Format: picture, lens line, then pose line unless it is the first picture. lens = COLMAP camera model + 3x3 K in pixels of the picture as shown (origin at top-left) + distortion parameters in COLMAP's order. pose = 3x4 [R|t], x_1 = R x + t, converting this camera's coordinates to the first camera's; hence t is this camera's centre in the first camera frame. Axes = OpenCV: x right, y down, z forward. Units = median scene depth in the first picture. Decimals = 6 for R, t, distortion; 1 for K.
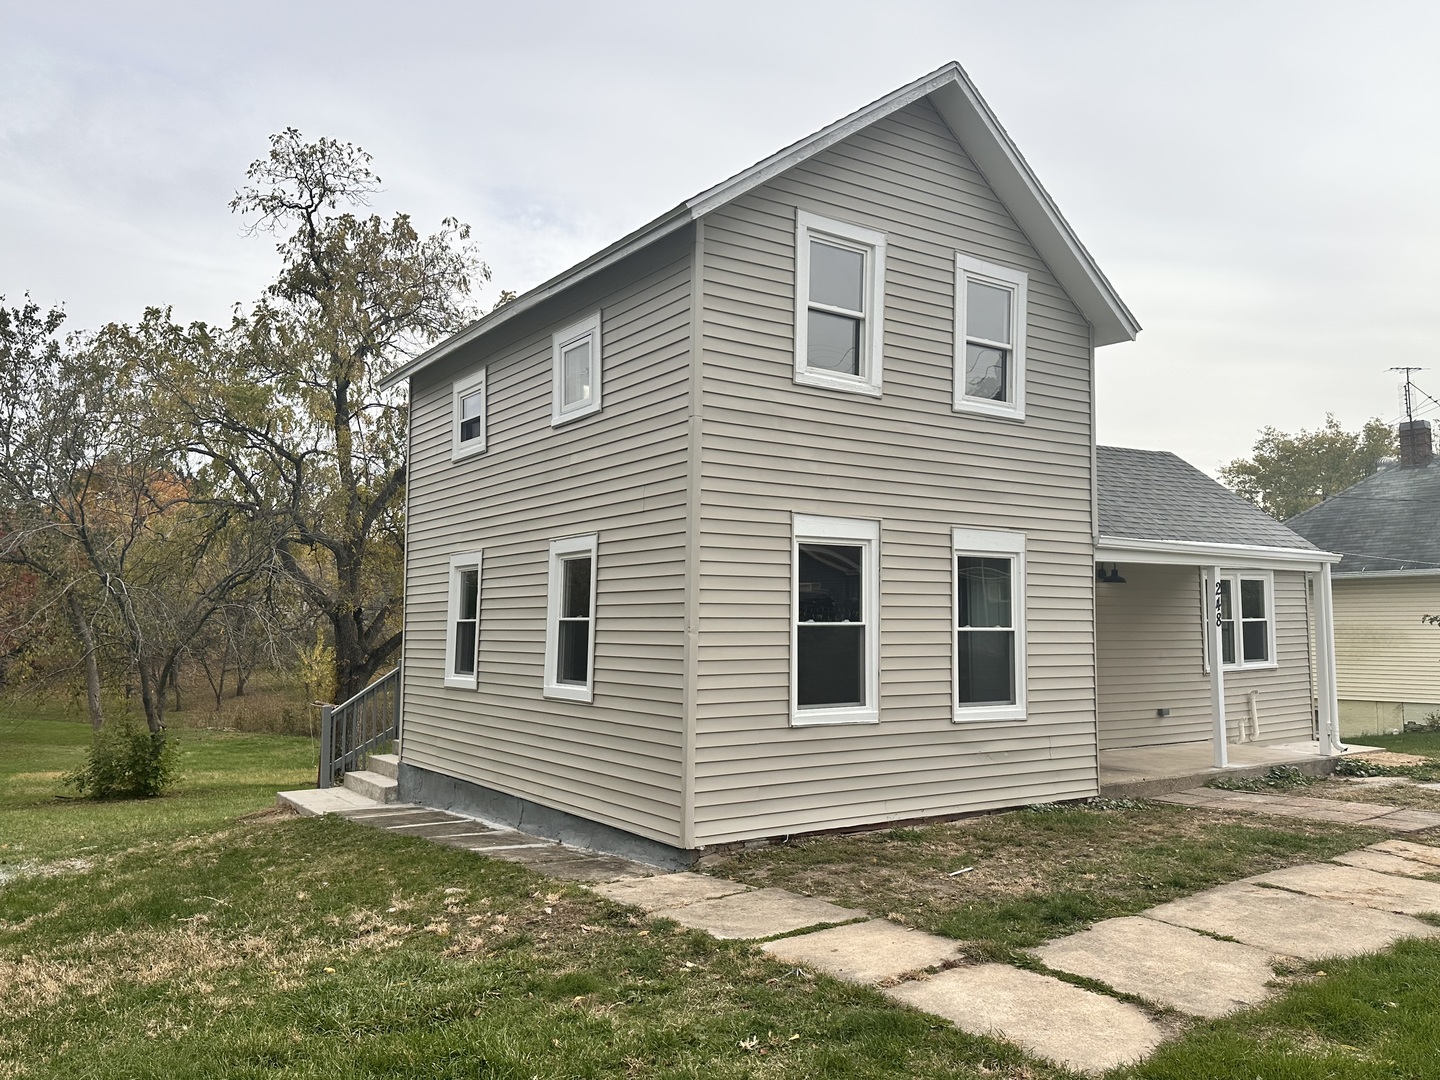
lens RADIAL K [[1132.4, 0, 715.2], [0, 1132.4, 543.1], [0, 0, 1]] dist [0.068947, -0.005761]
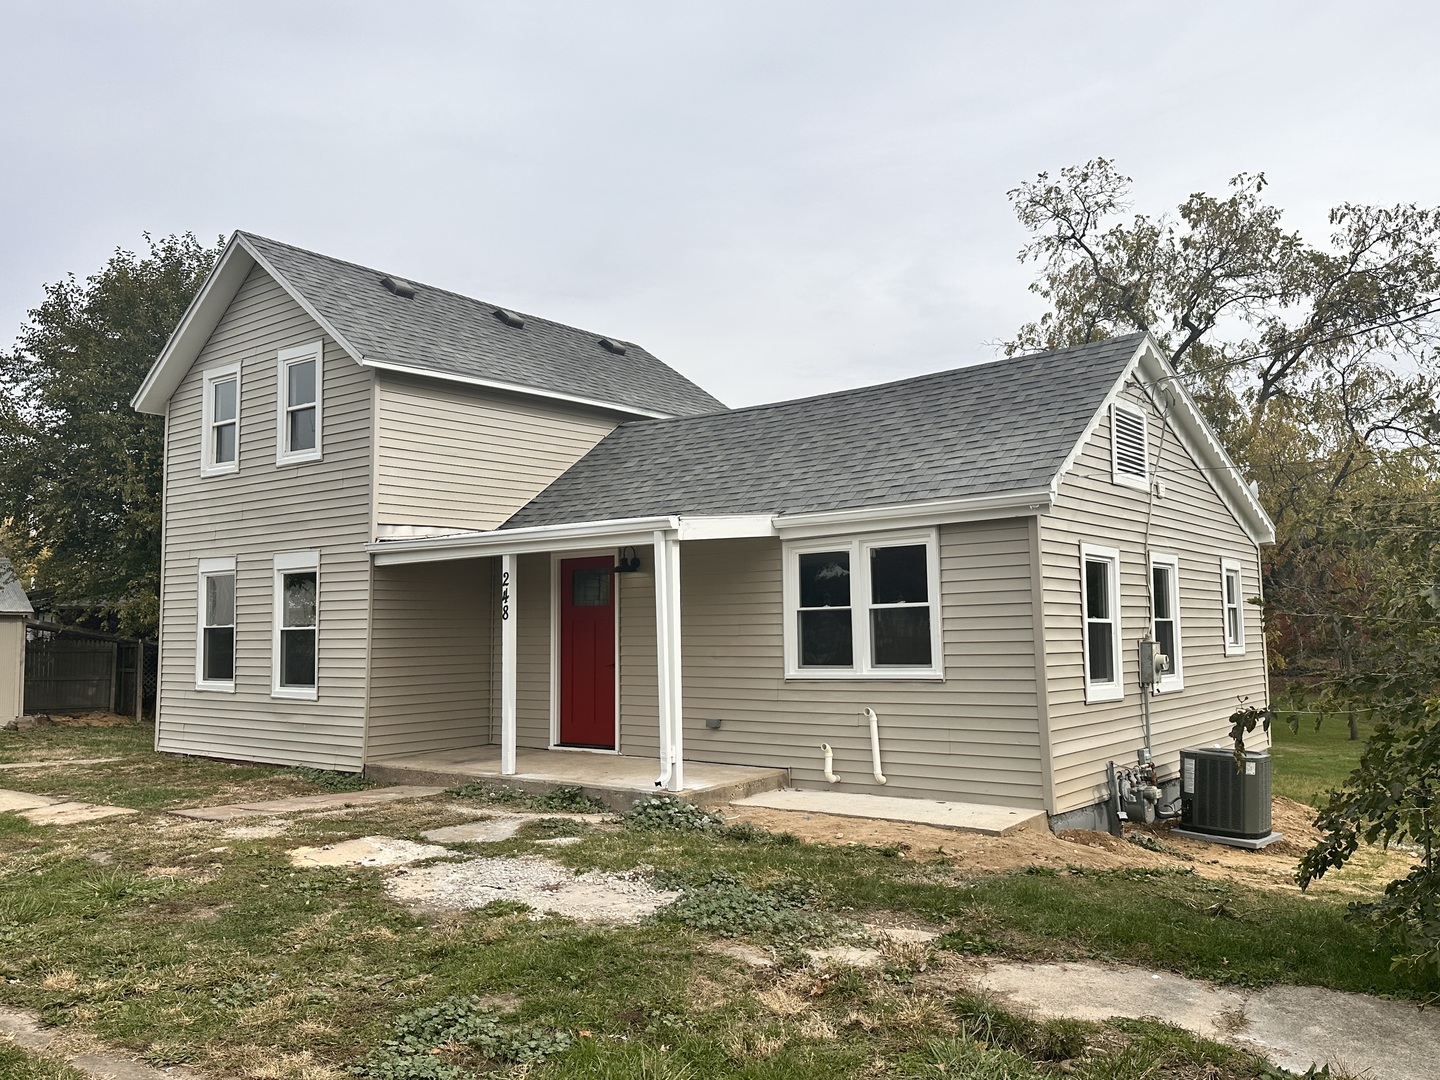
lens RADIAL K [[1132.4, 0, 717.0], [0, 1132.4, 534.8], [0, 0, 1]] dist [0.068947, -0.005761]
pose [[0.305455, -0.088713, -0.948065, 1.605423], [0.076427, 0.994723, -0.068455, 0.094117], [0.949134, -0.051548, 0.310623, 1.036243]]
